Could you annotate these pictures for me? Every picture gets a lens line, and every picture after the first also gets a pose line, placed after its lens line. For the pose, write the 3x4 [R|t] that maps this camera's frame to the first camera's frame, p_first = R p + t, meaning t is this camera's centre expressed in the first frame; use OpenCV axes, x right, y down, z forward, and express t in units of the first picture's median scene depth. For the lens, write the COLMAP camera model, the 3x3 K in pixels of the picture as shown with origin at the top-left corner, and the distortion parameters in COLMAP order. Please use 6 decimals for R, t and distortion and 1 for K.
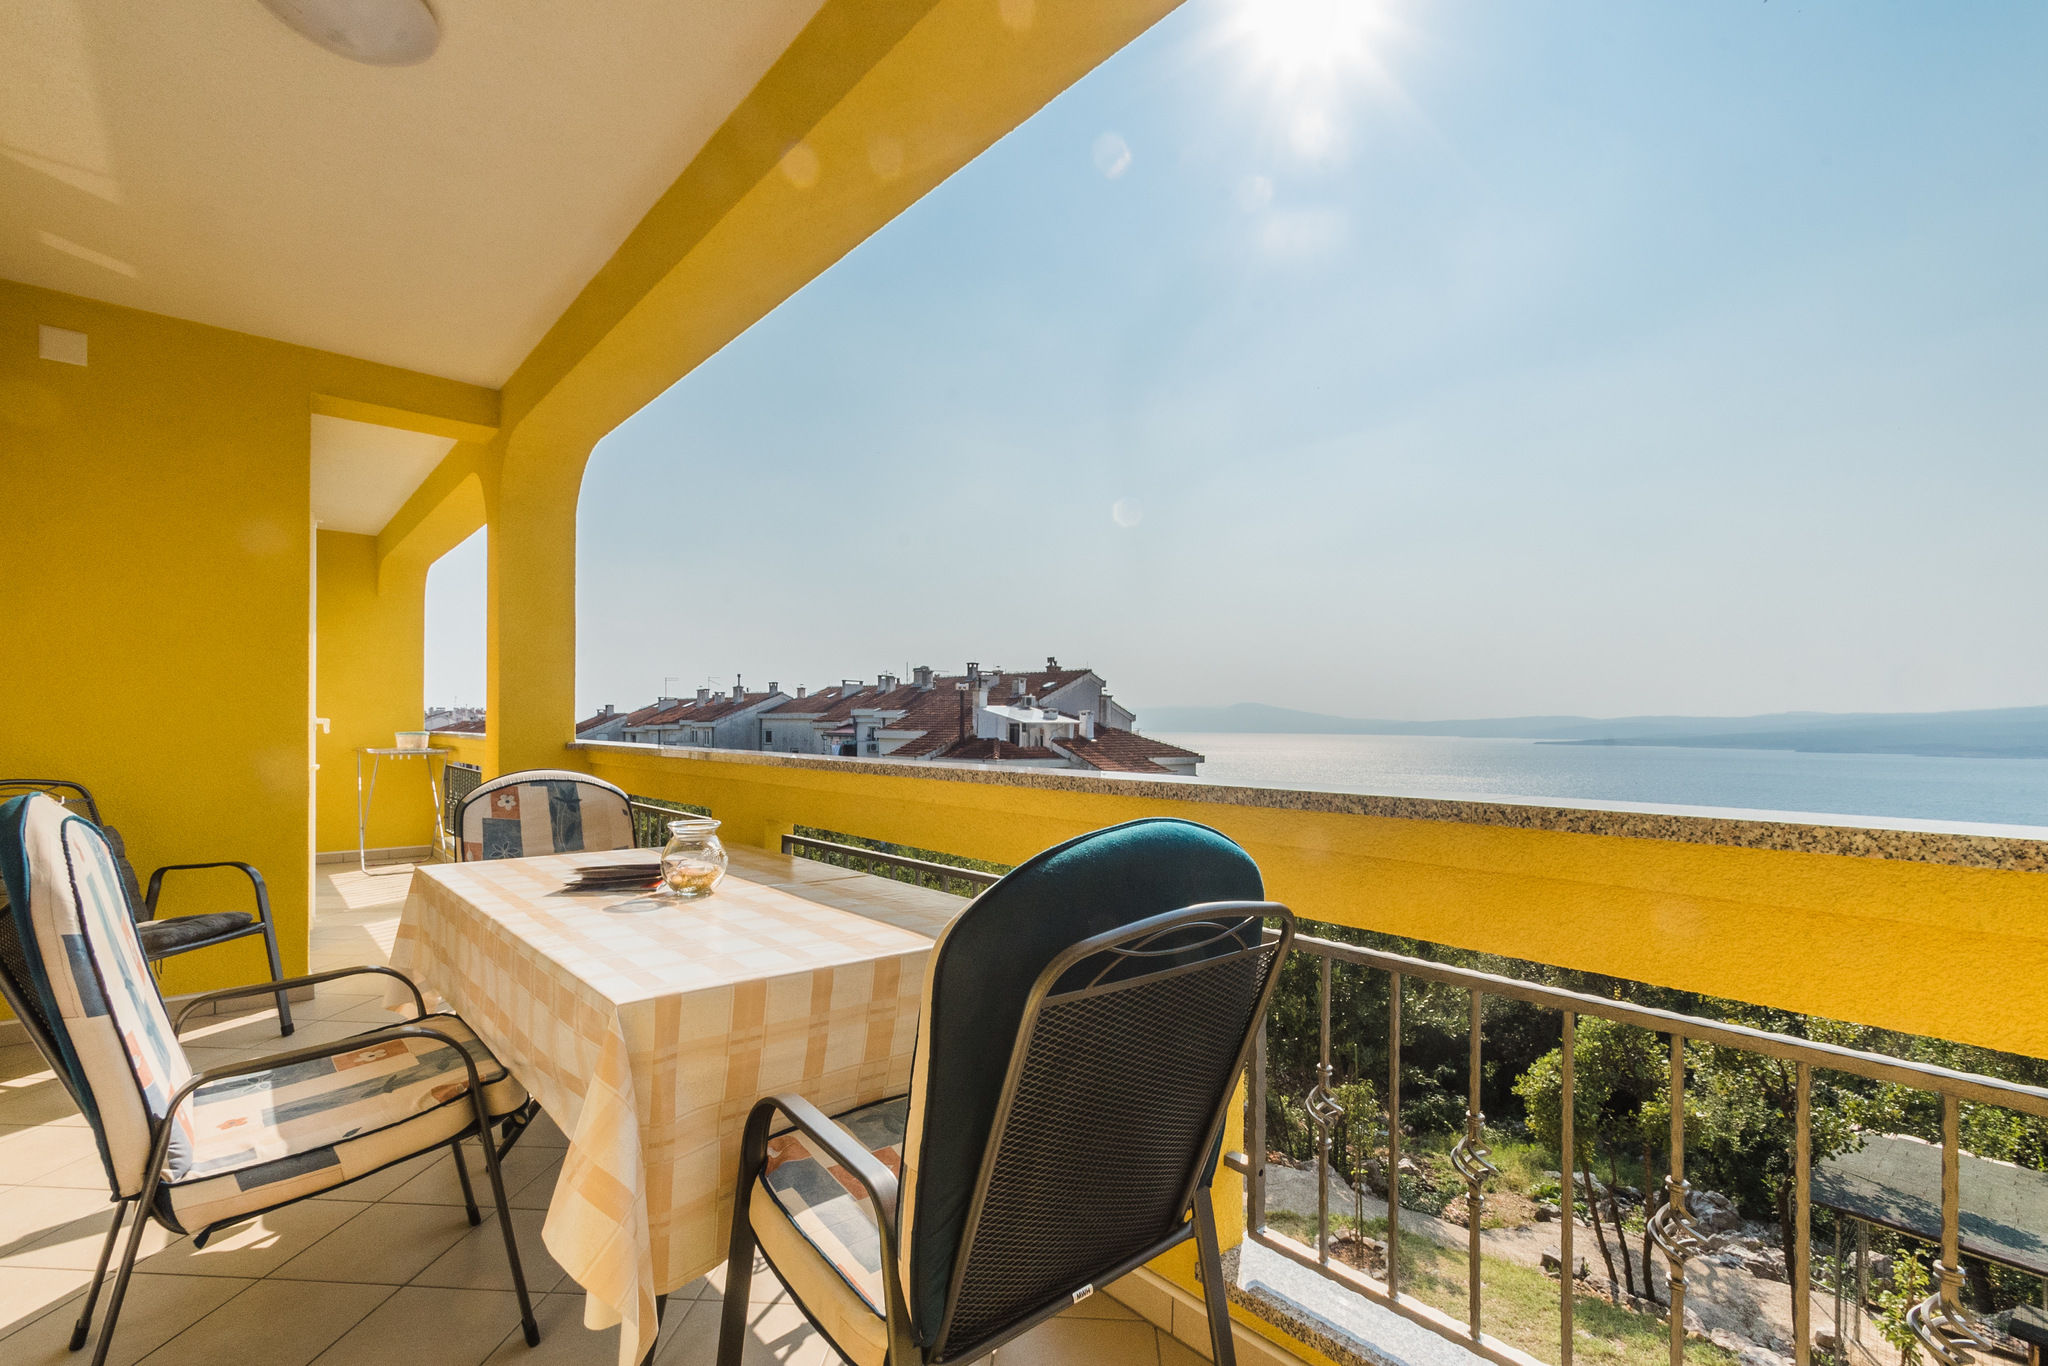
lens RADIAL K [[918.3, 0, 1019.5], [0, 918.3, 718.0], [0, 0, 1]] dist [0.004394, -0.002126]
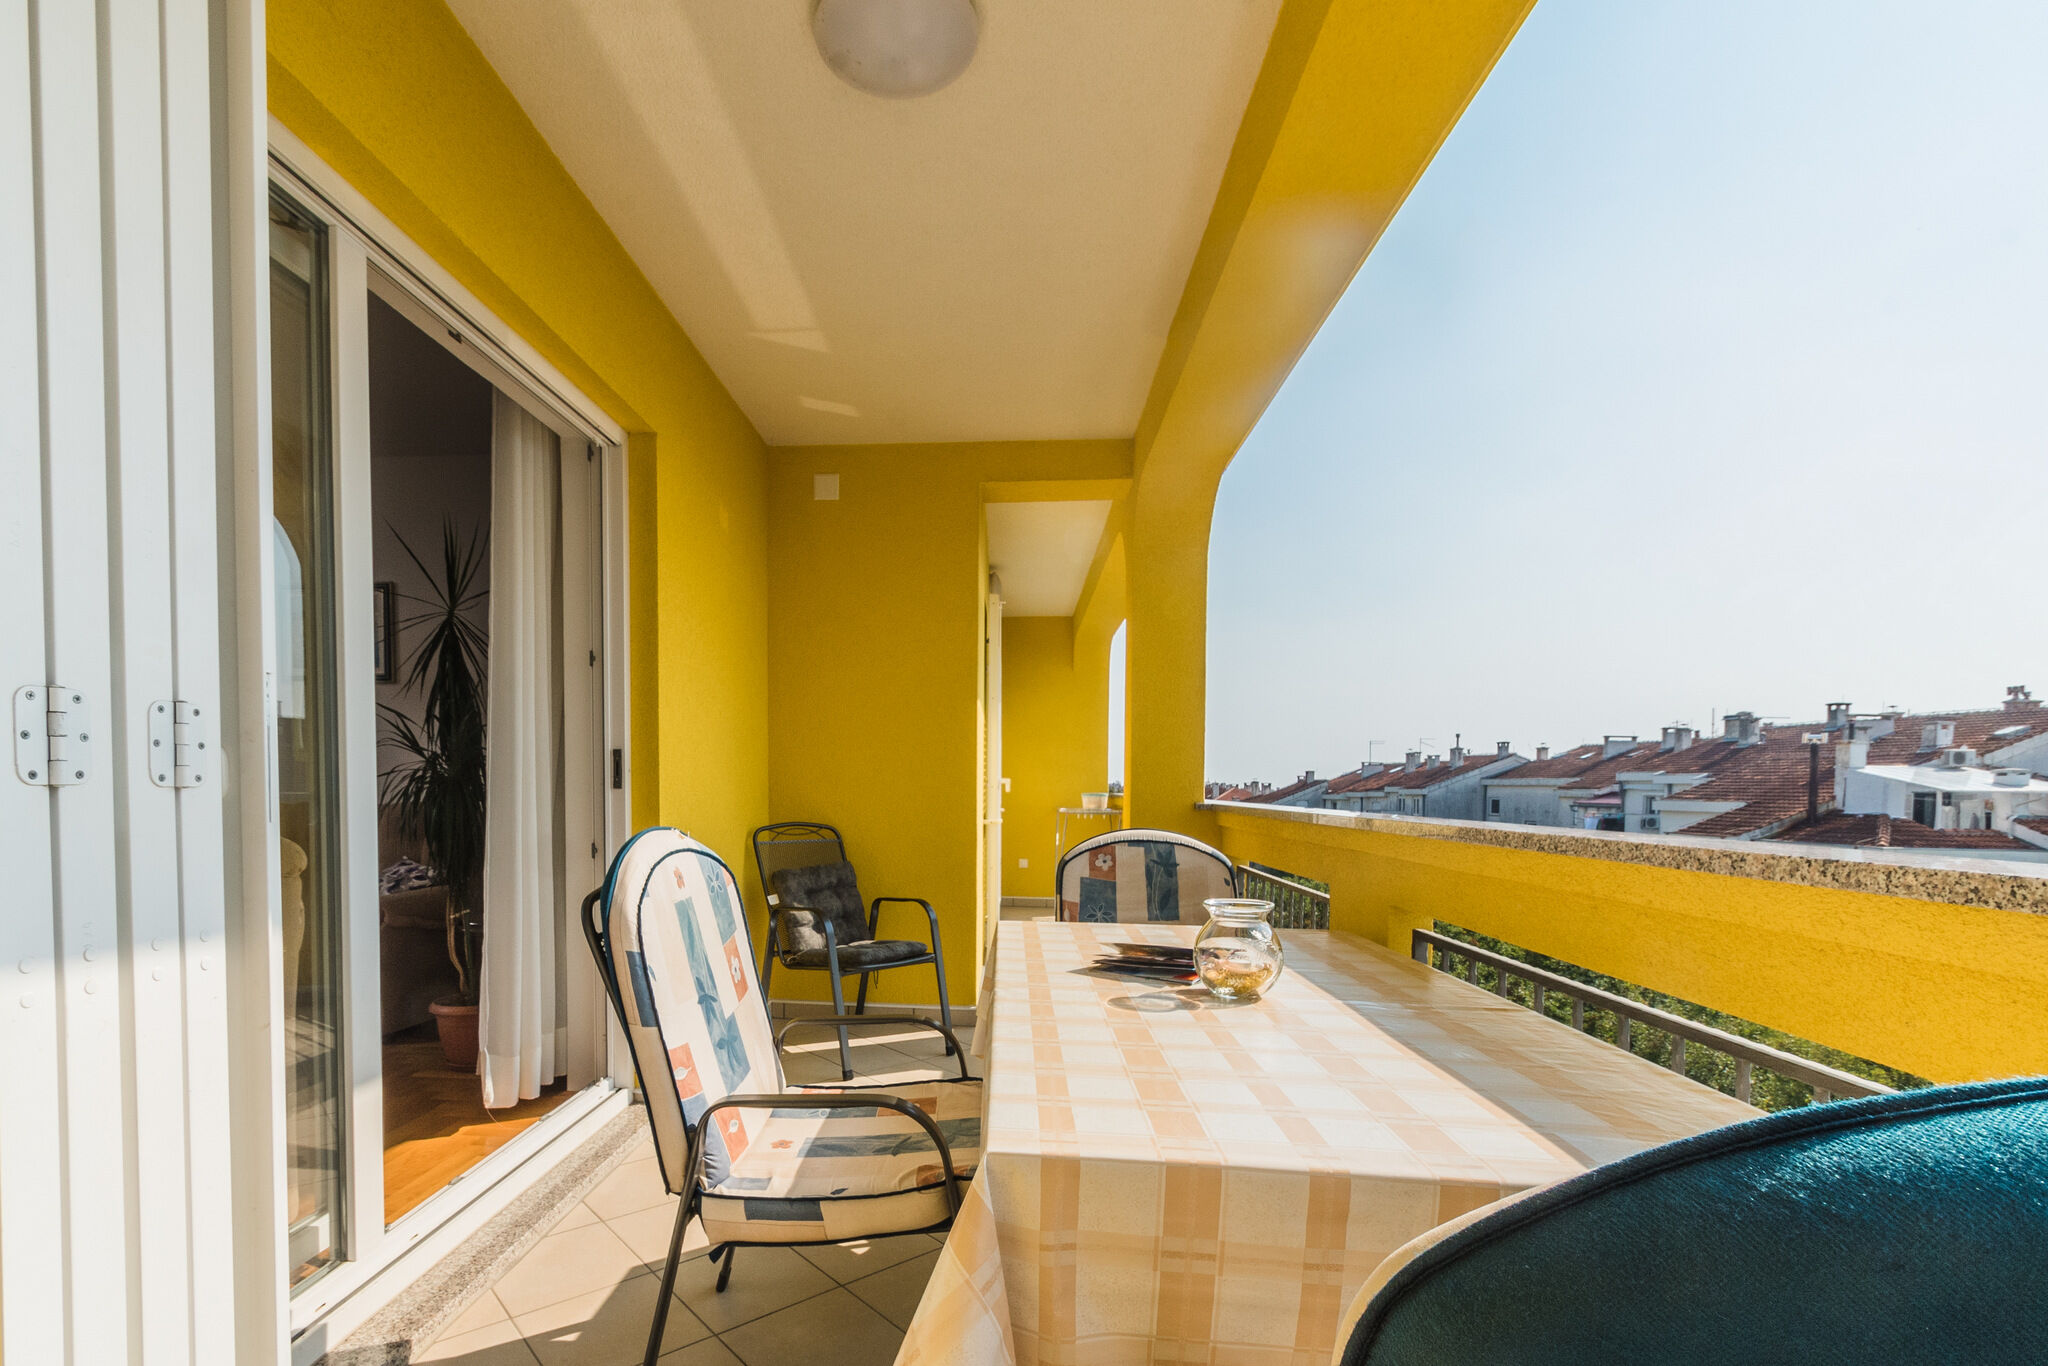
lens RADIAL K [[918.3, 0, 935.5], [0, 918.3, 813.4], [0, 0, 1]] dist [0.004394, -0.002126]
pose [[0.673014, 0.020916, -0.739334, 0.022917], [-0.000415, 0.999611, 0.027902, 0.014603], [0.739630, -0.018471, 0.672760, 0.224497]]
